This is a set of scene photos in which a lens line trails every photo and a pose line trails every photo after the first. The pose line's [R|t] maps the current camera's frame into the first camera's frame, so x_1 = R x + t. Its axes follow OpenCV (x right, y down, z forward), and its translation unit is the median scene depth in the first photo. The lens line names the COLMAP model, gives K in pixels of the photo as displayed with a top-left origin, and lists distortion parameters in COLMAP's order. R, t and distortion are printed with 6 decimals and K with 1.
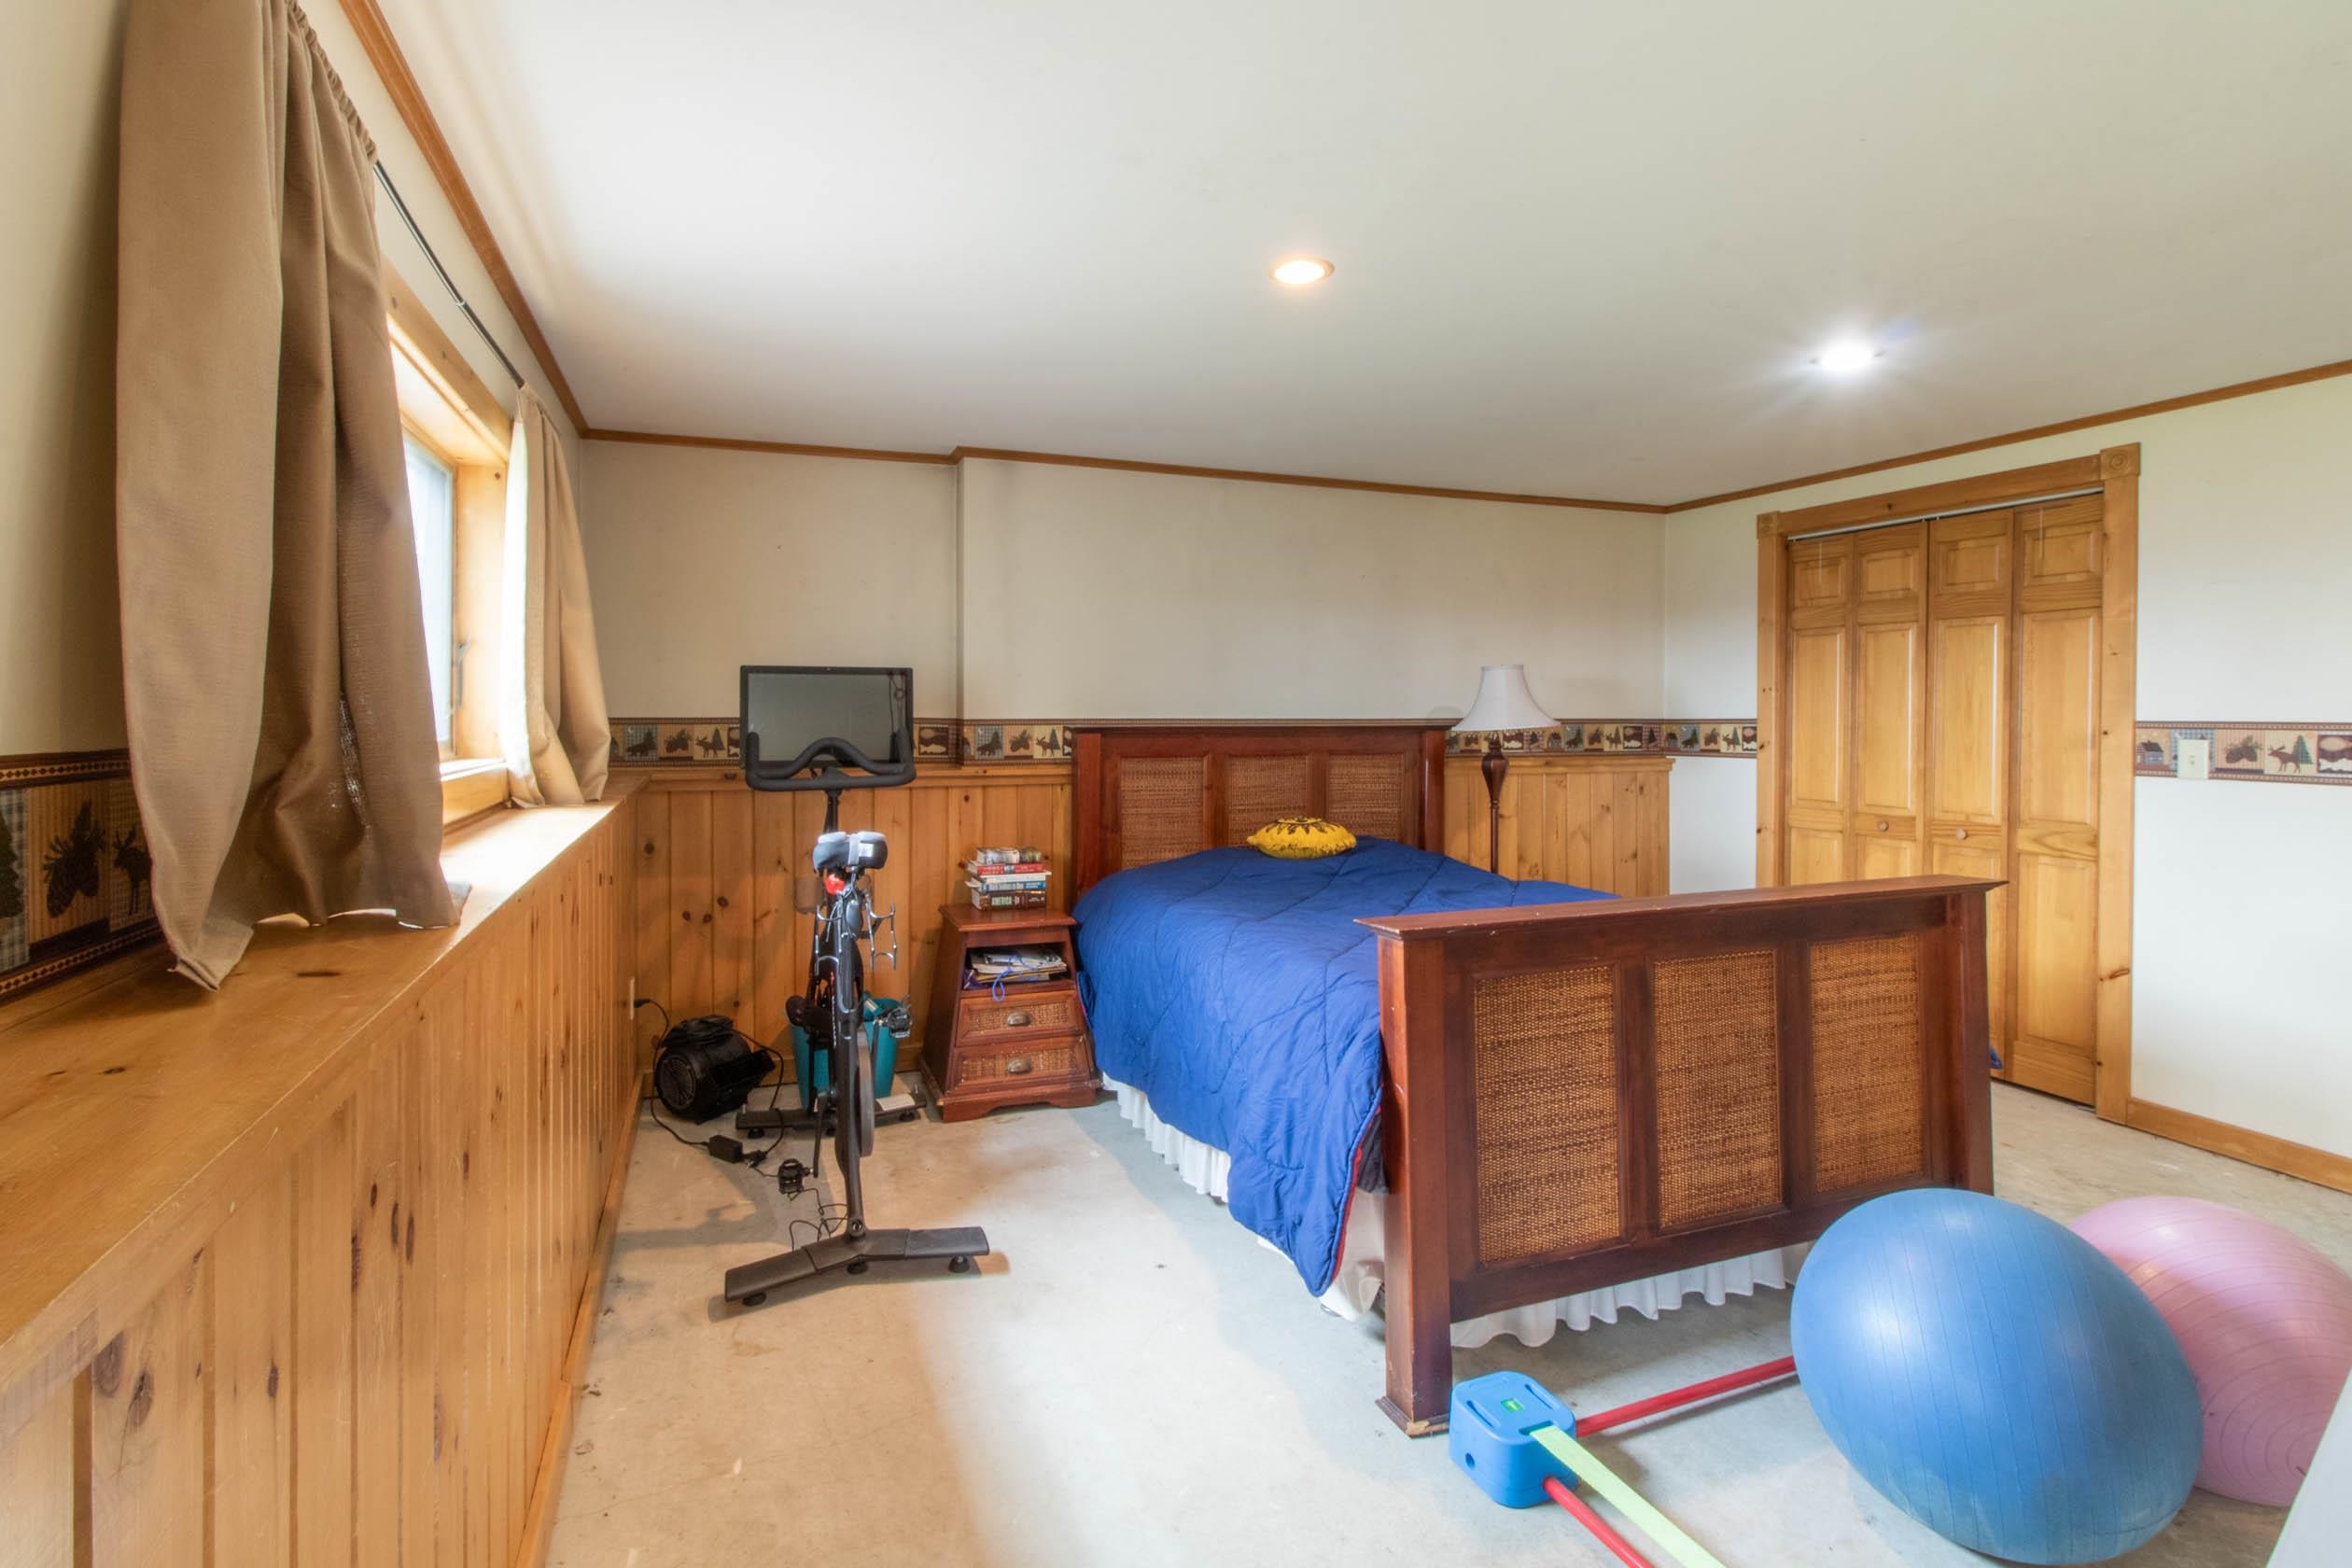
lens RADIAL K [[1147.1, 0, 1169.8], [0, 1147.1, 709.5], [0, 0, 1]] dist [0.002019, 0.000197]
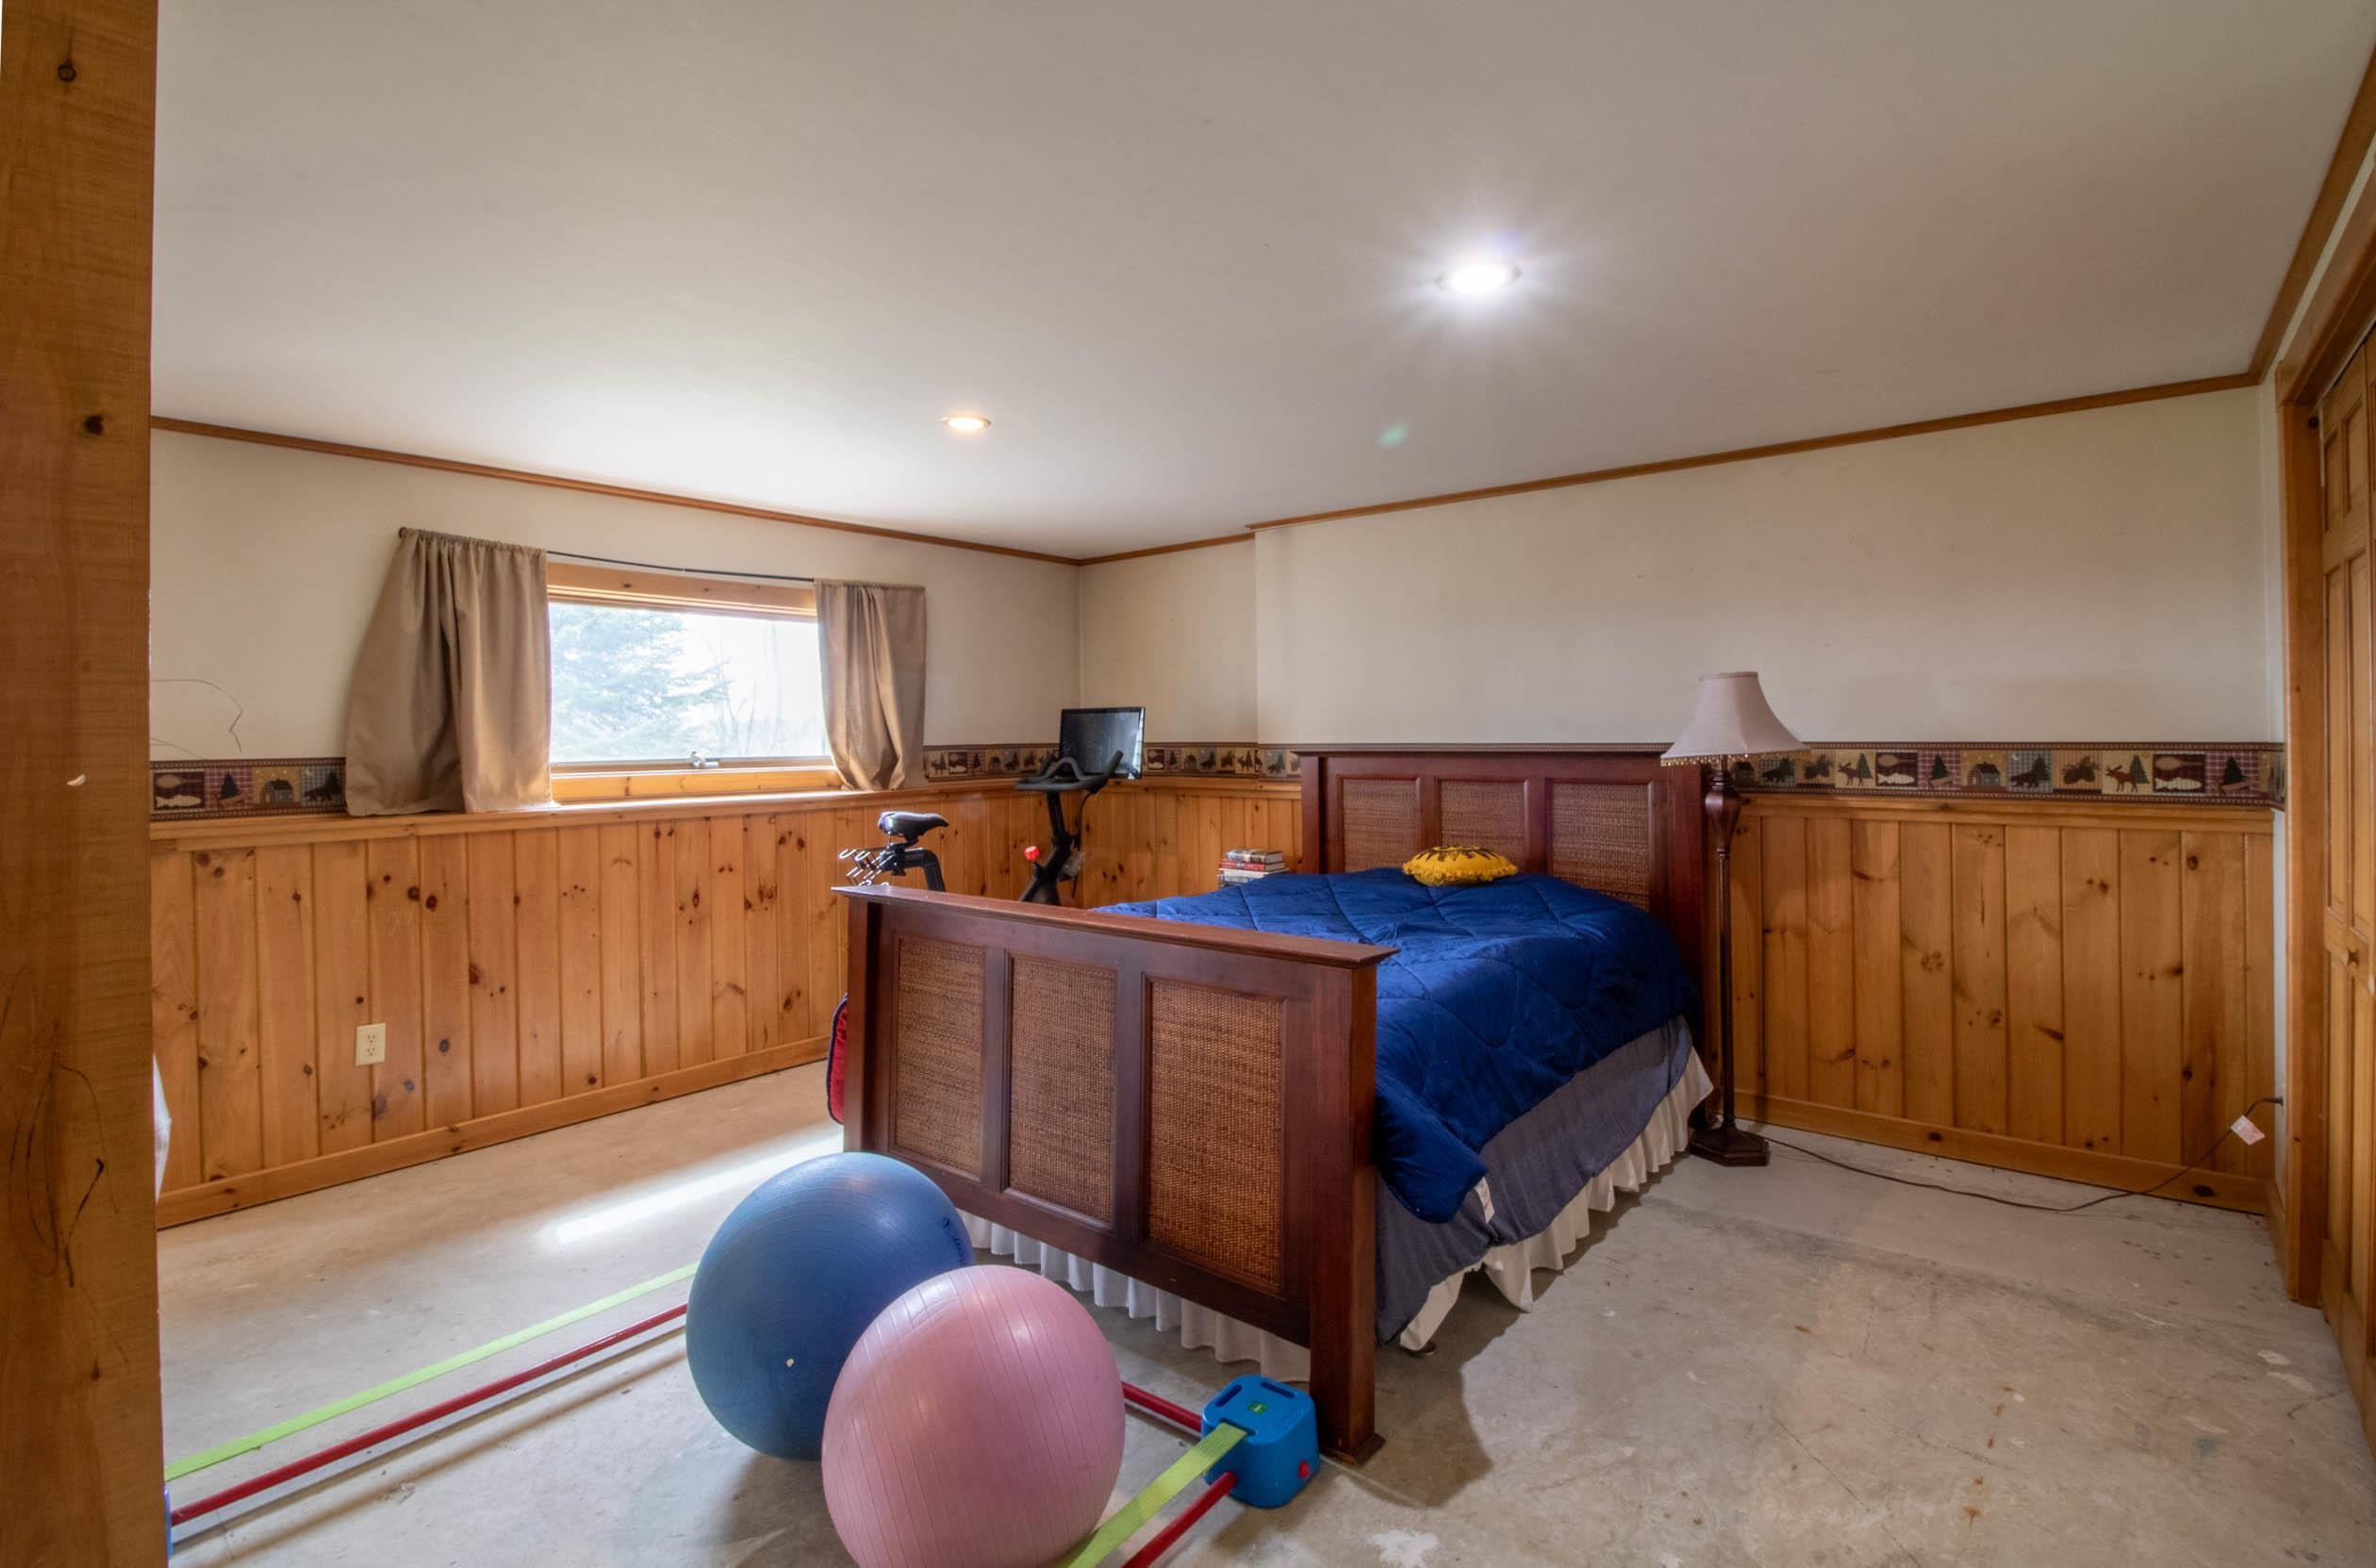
lens RADIAL K [[1119.6, 0, 1196.9], [0, 1119.6, 775.5], [0, 0, 1]] dist [-0.001414, -0.000060]
pose [[0.498927, 0.023239, -0.866332, 0.813155], [0.008202, 0.999469, 0.031534, 0.003998], [0.866605, -0.022839, 0.498472, 0.338358]]
